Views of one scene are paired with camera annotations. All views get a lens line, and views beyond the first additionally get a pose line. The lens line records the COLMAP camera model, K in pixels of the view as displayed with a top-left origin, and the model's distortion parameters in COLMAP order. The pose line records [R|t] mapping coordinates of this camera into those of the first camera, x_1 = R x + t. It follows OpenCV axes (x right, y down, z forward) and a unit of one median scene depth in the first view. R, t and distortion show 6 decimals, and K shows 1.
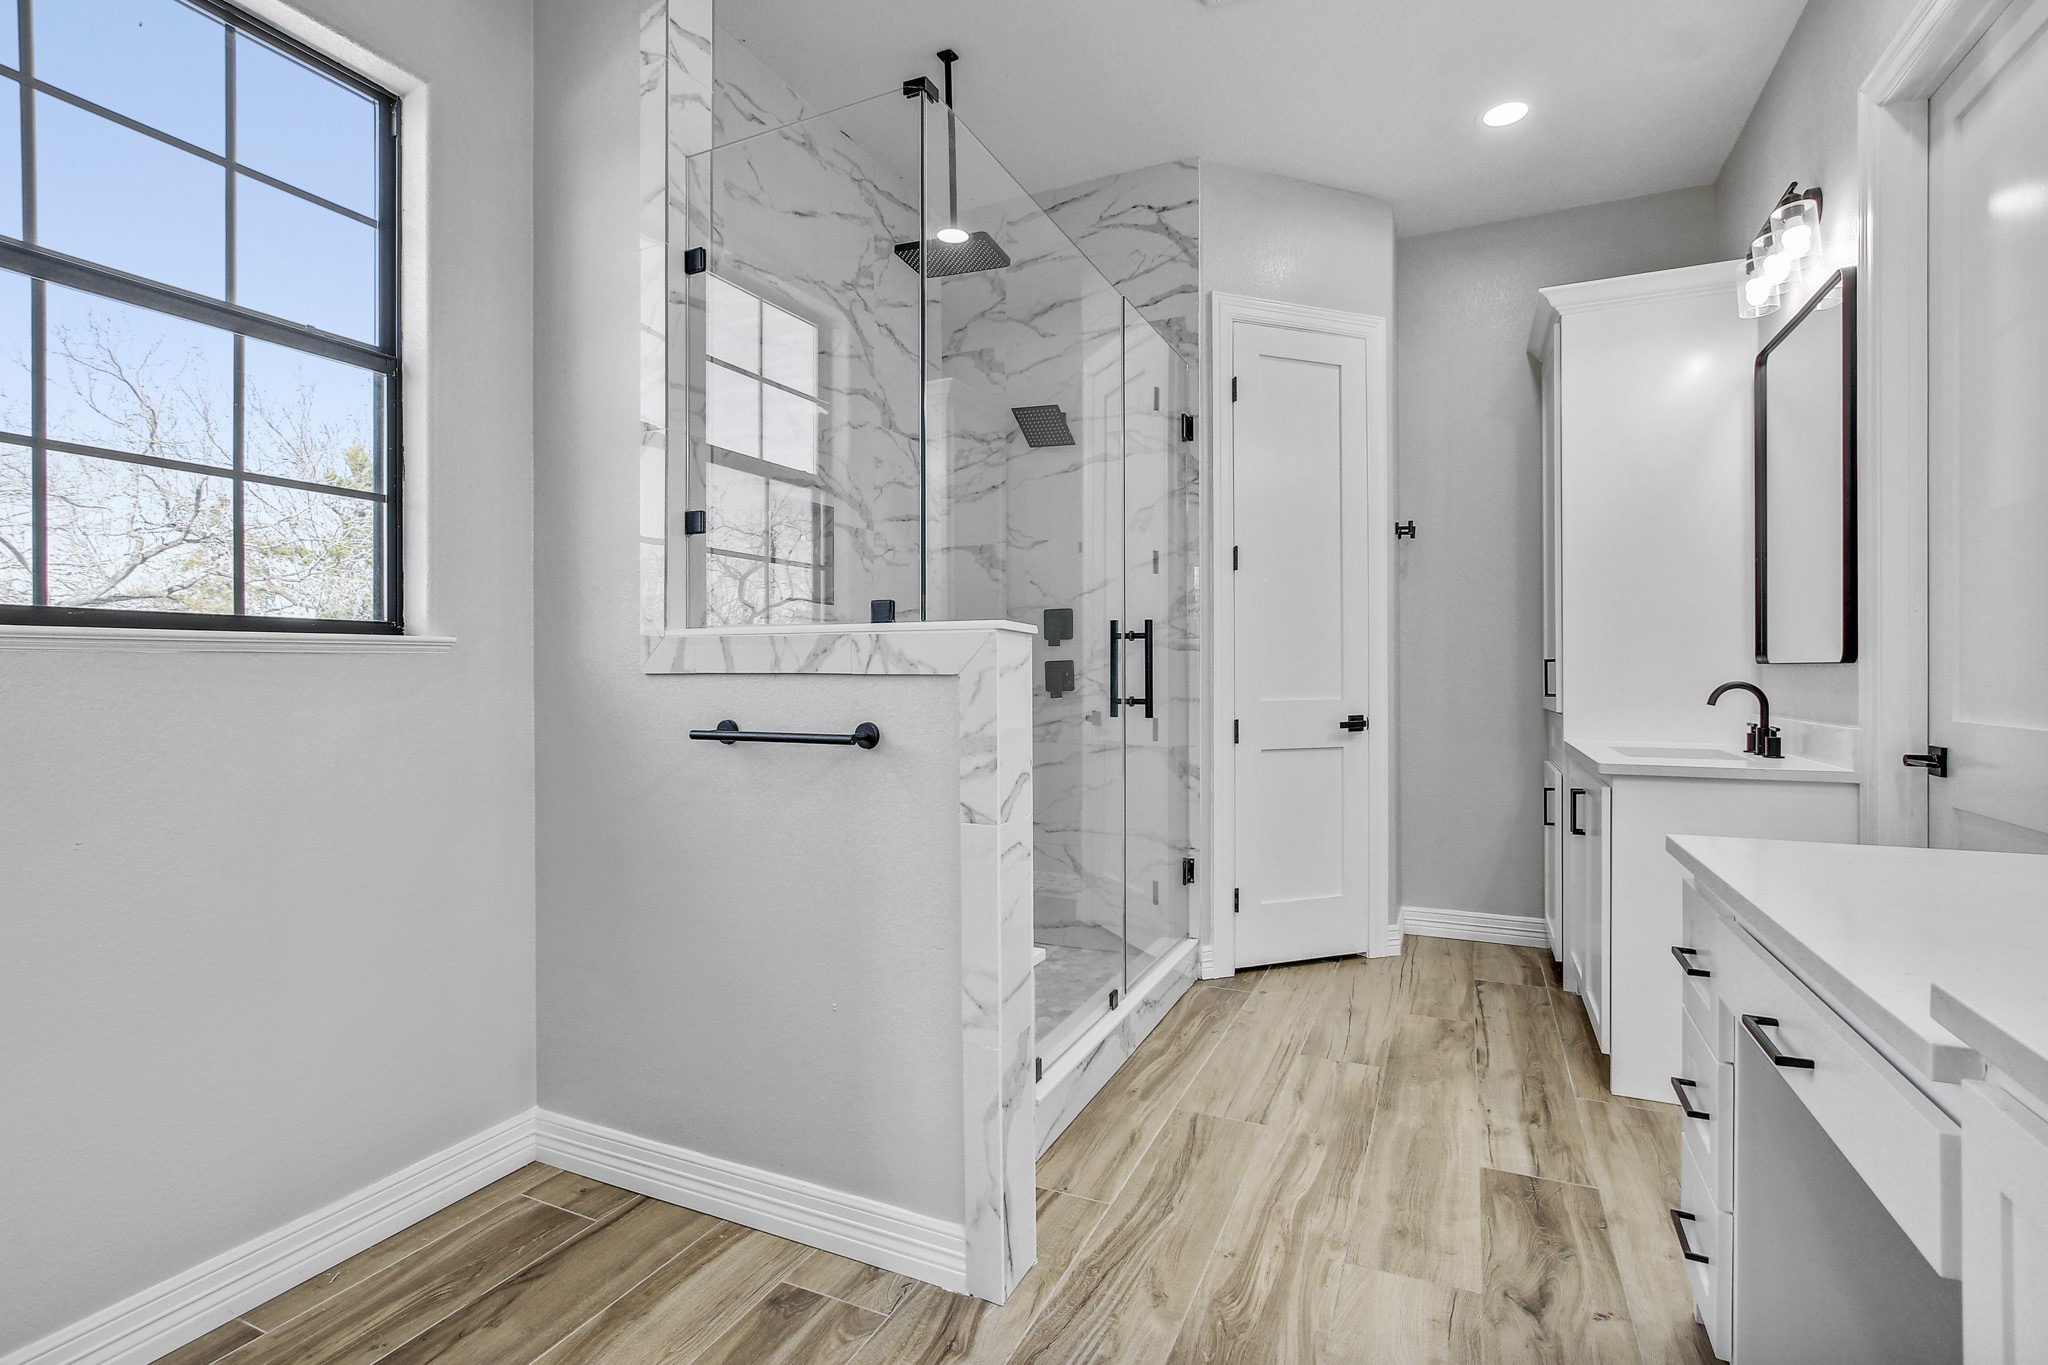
lens RADIAL K [[956.8, 0, 1015.3], [0, 956.8, 674.4], [0, 0, 1]] dist [-0.010168, 0.004142]
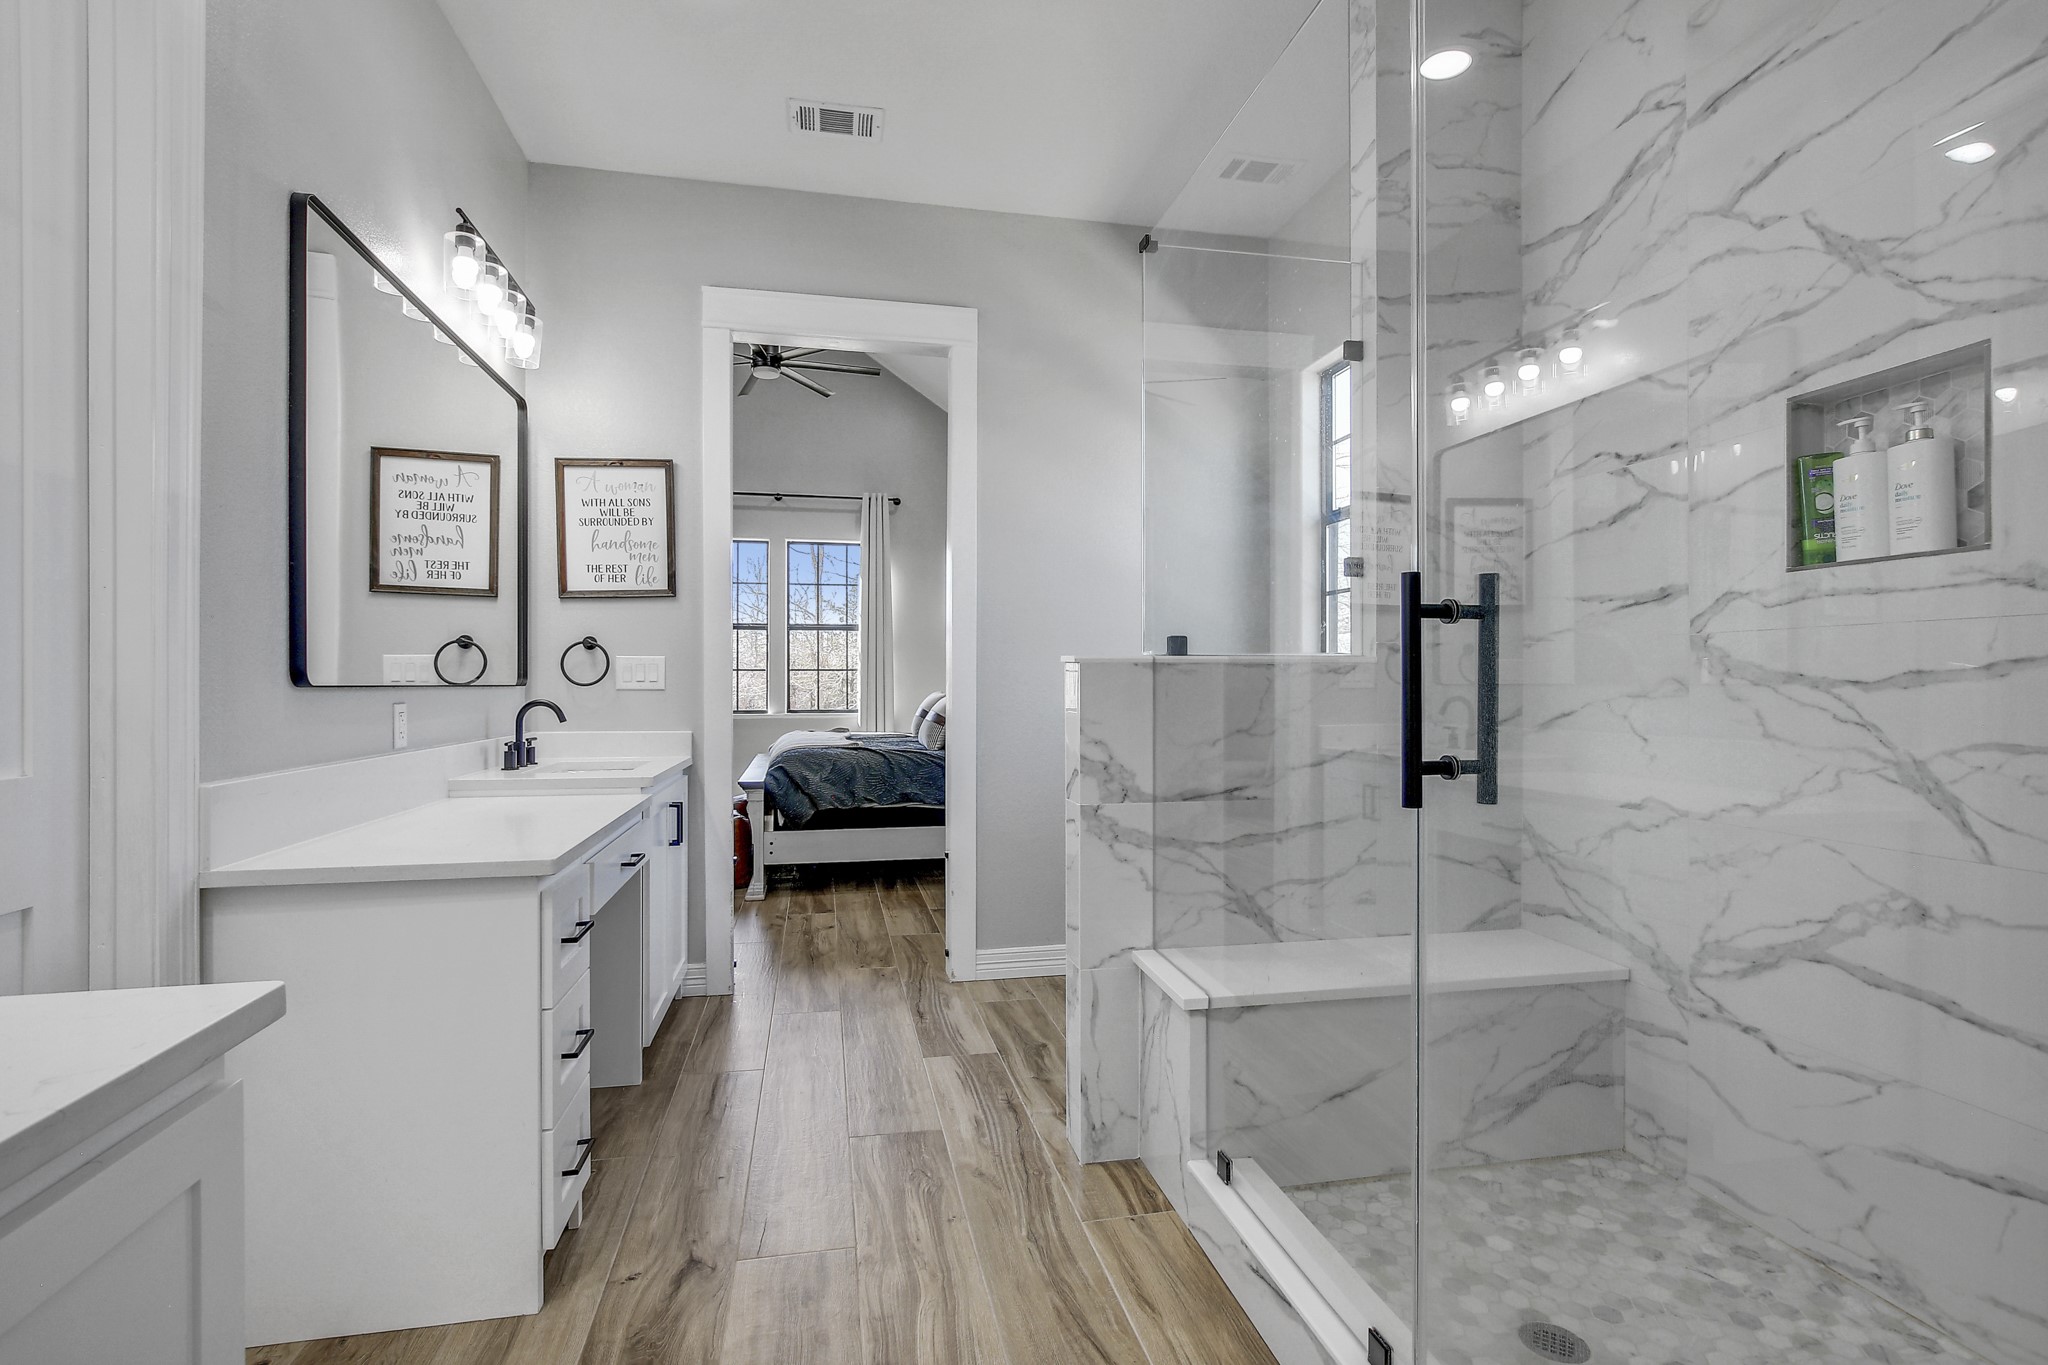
lens RADIAL K [[956.8, 0, 1039.9], [0, 956.8, 684.8], [0, 0, 1]] dist [-0.010168, 0.004142]
pose [[-0.786031, 0.005603, -0.618161, 0.618422], [0.003155, 0.999982, 0.005052, -0.014366], [0.618179, 0.002020, -0.786035, 1.445813]]
